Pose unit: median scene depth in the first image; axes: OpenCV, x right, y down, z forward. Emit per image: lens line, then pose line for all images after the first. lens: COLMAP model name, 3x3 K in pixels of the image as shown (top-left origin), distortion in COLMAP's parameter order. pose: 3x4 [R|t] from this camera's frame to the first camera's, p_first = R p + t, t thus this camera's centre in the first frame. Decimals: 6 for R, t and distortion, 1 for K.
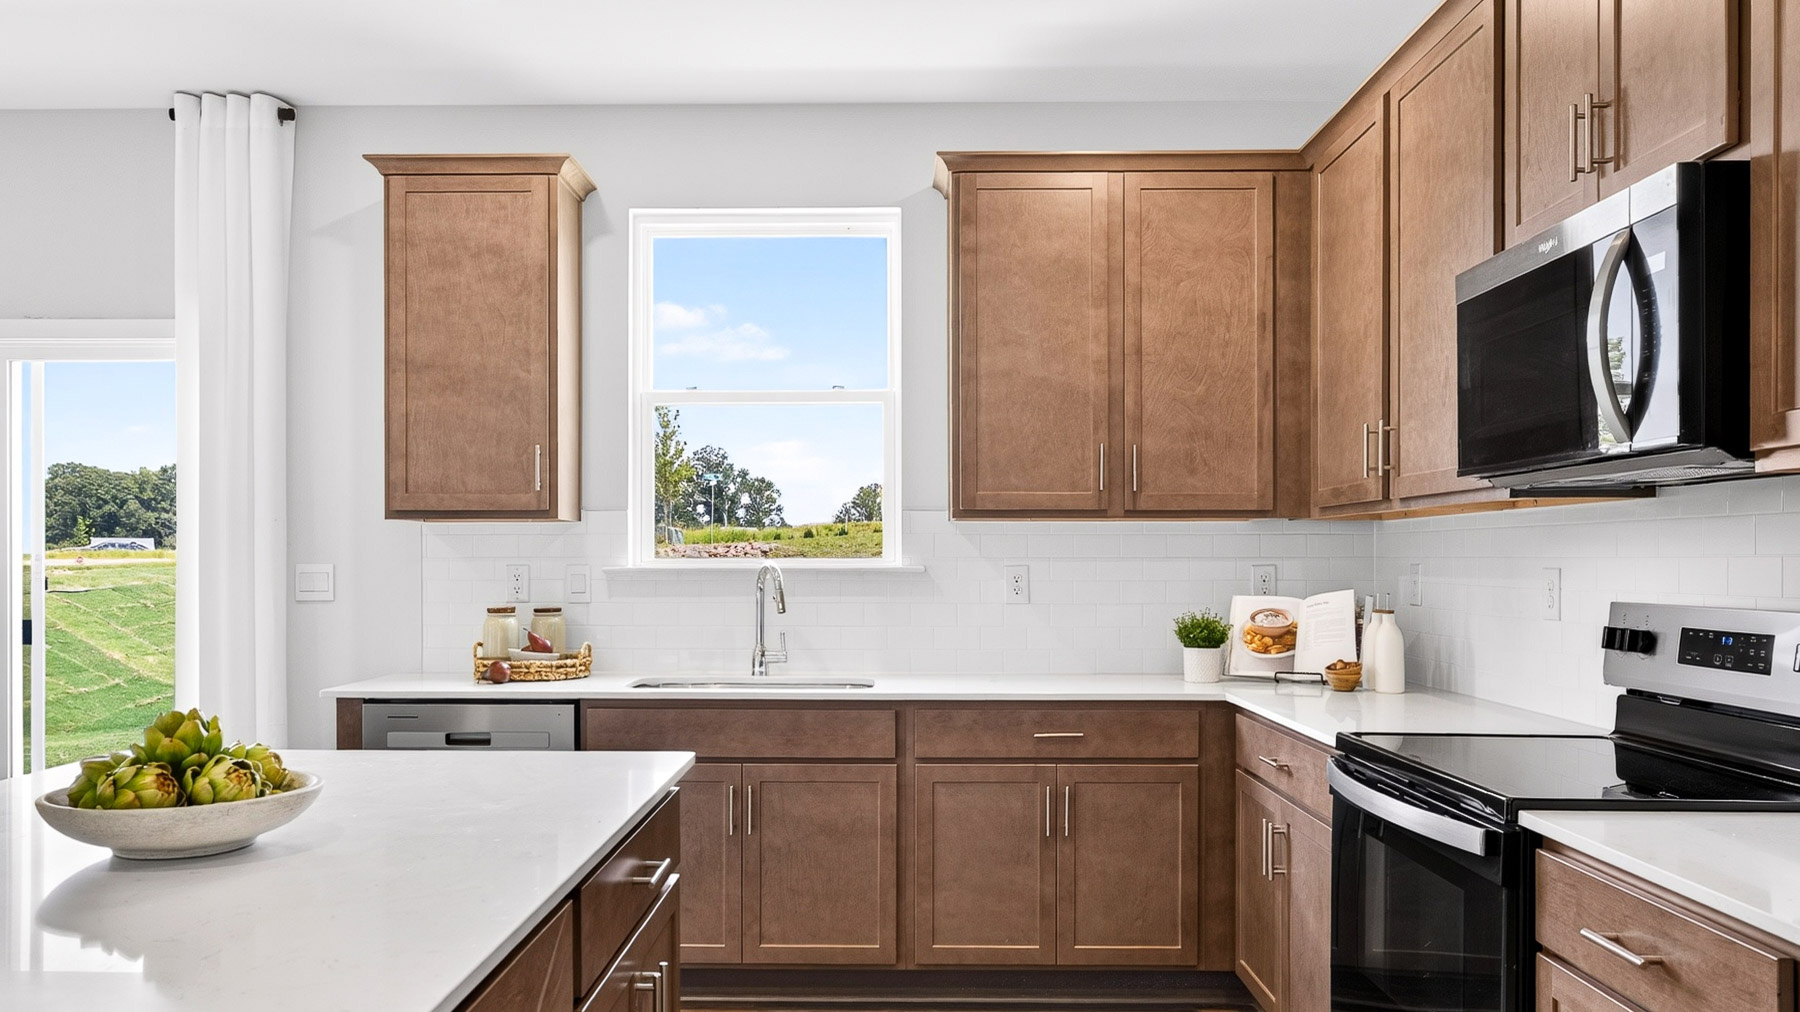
lens RADIAL K [[1311.3, 0, 878.6], [0, 1311.3, 558.7], [0, 0, 1]] dist [-0.001636, 0.004675]
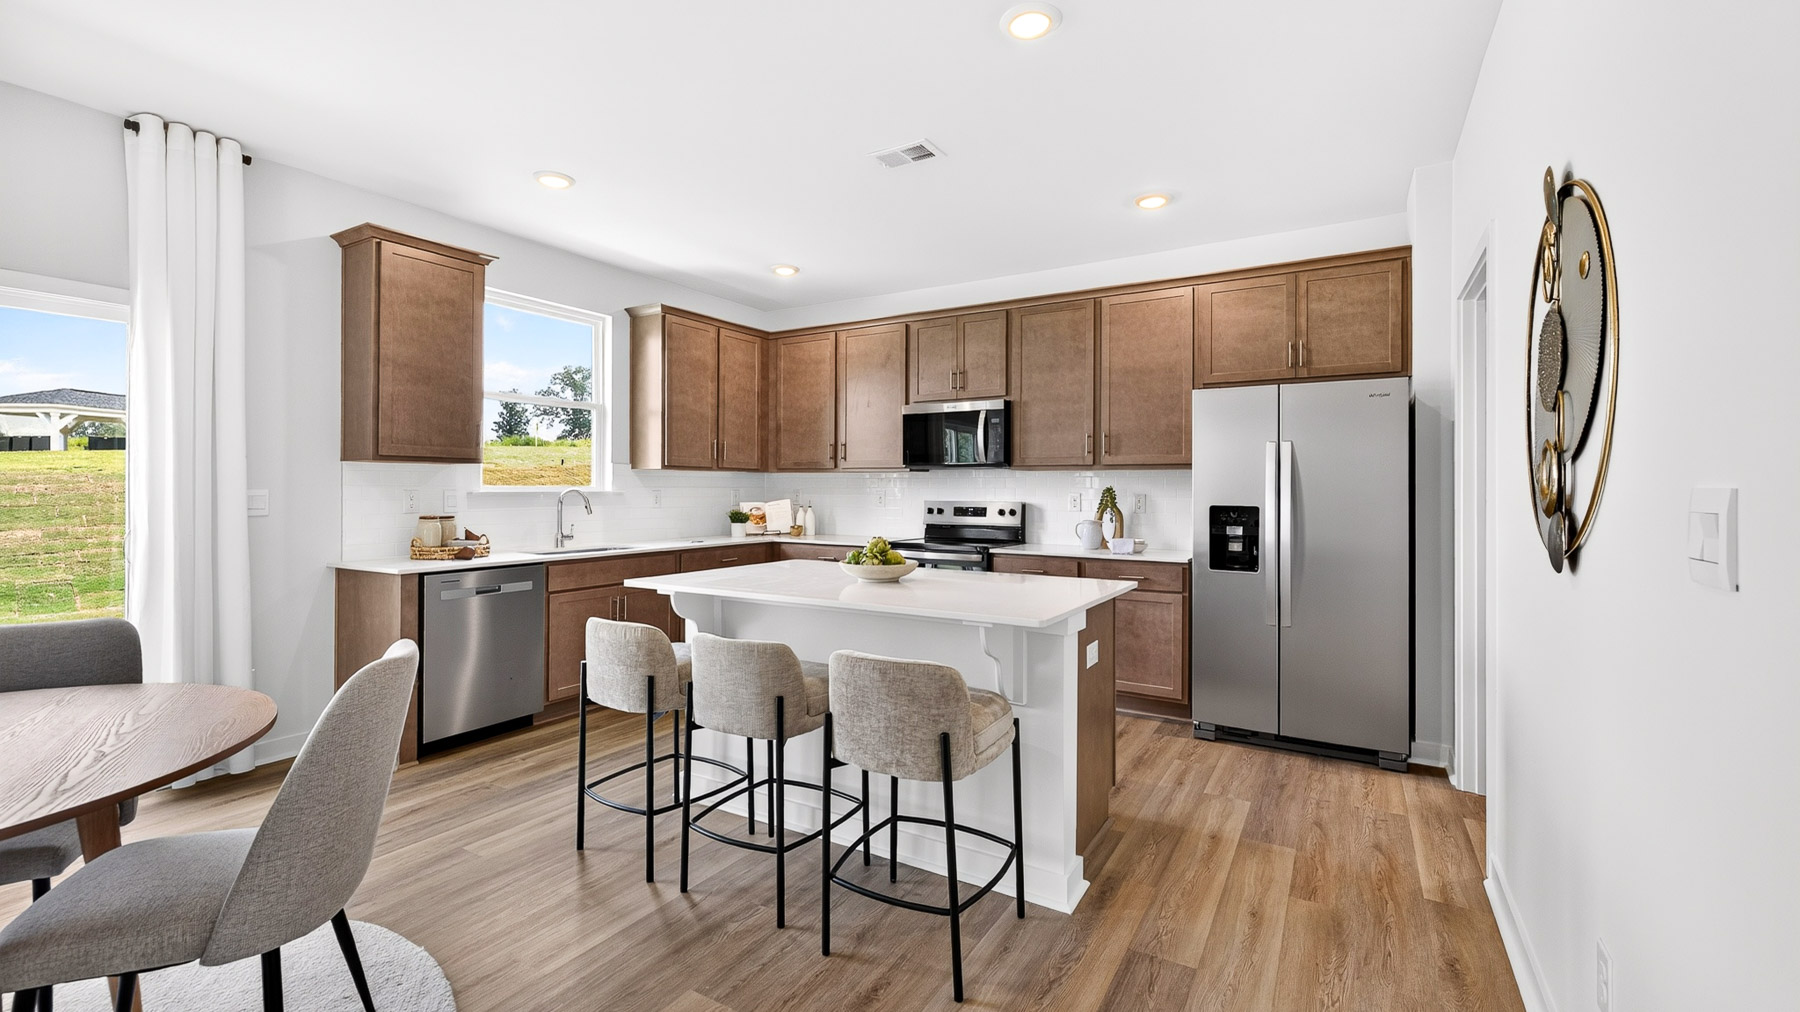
lens RADIAL K [[754.8, 0, 900.8], [0, 754.8, 484.6], [0, 0, 1]] dist [0.010131, -0.003108]
pose [[0.503540, 0.007145, 0.863942, -0.849715], [-0.004733, 0.999974, -0.005512, 0.000678], [-0.863959, -0.001313, 0.503561, 0.012496]]
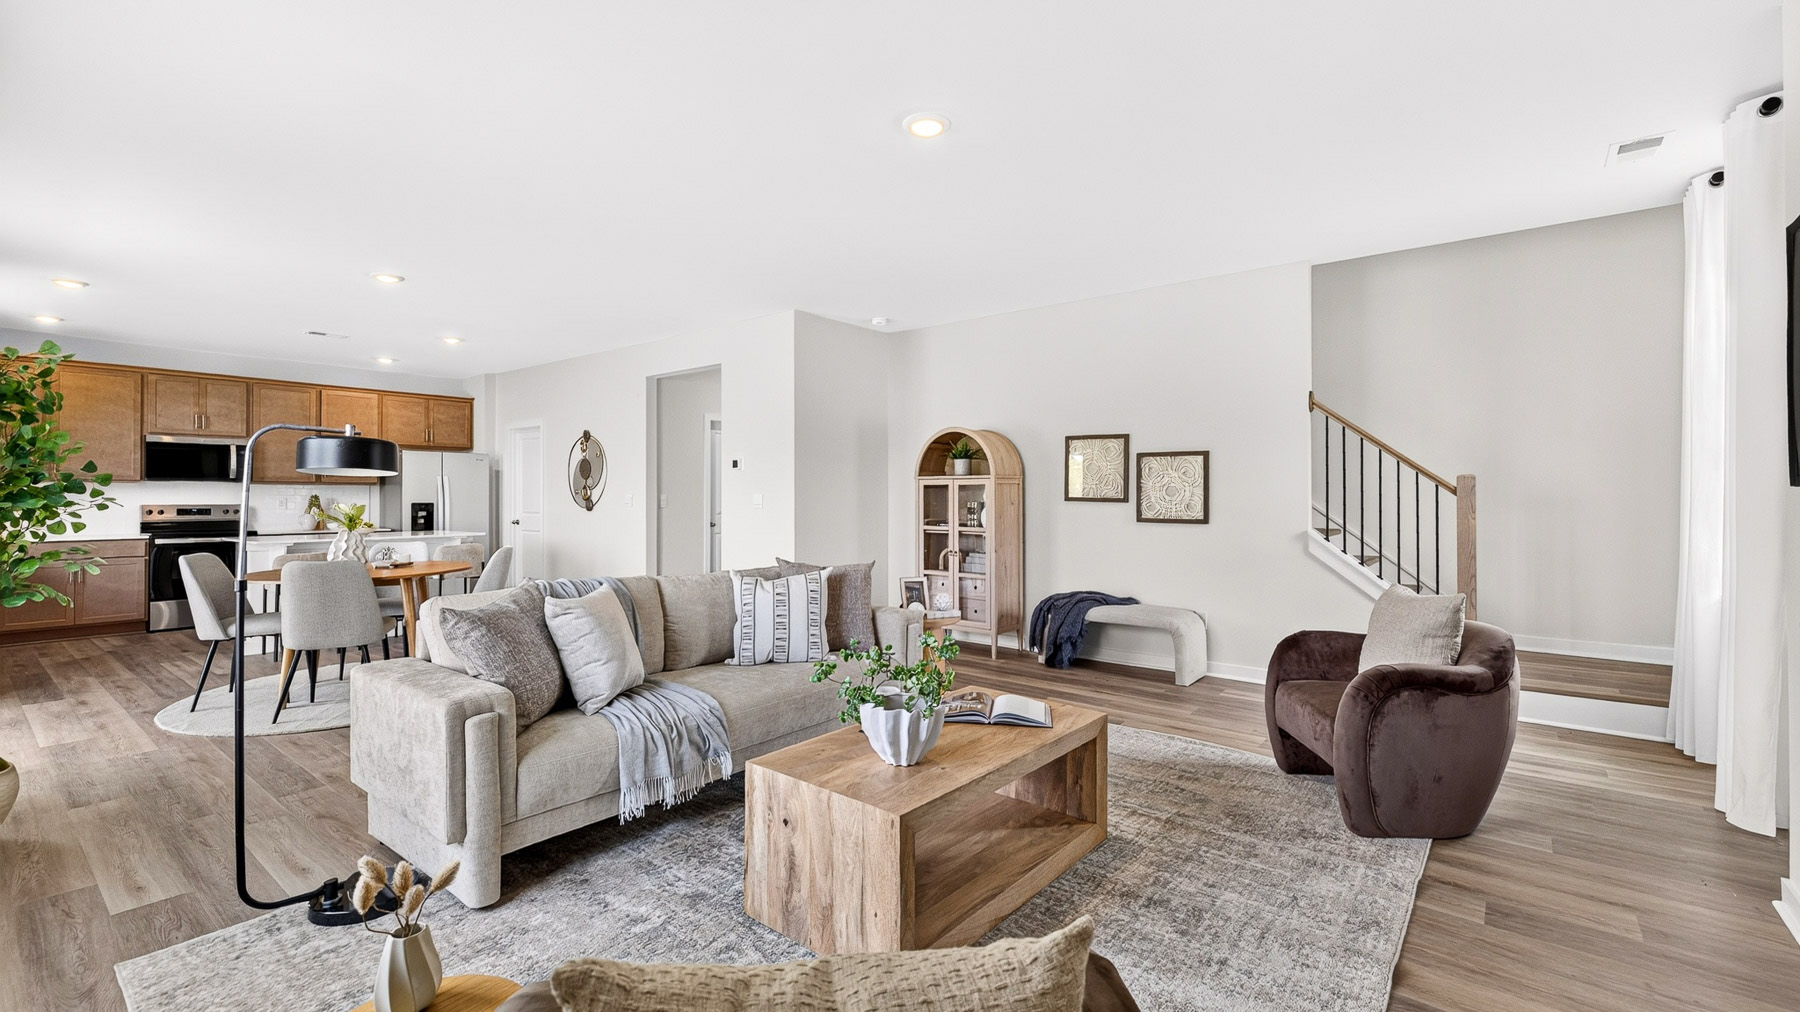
lens RADIAL K [[754.8, 0, 903.9], [0, 754.8, 492.4], [0, 0, 1]] dist [0.010131, -0.003108]
pose [[-0.792510, 0.005793, 0.609831, -2.256634], [0.002134, 0.999975, -0.006725, 0.008286], [-0.609855, -0.004028, -0.792503, 1.017816]]
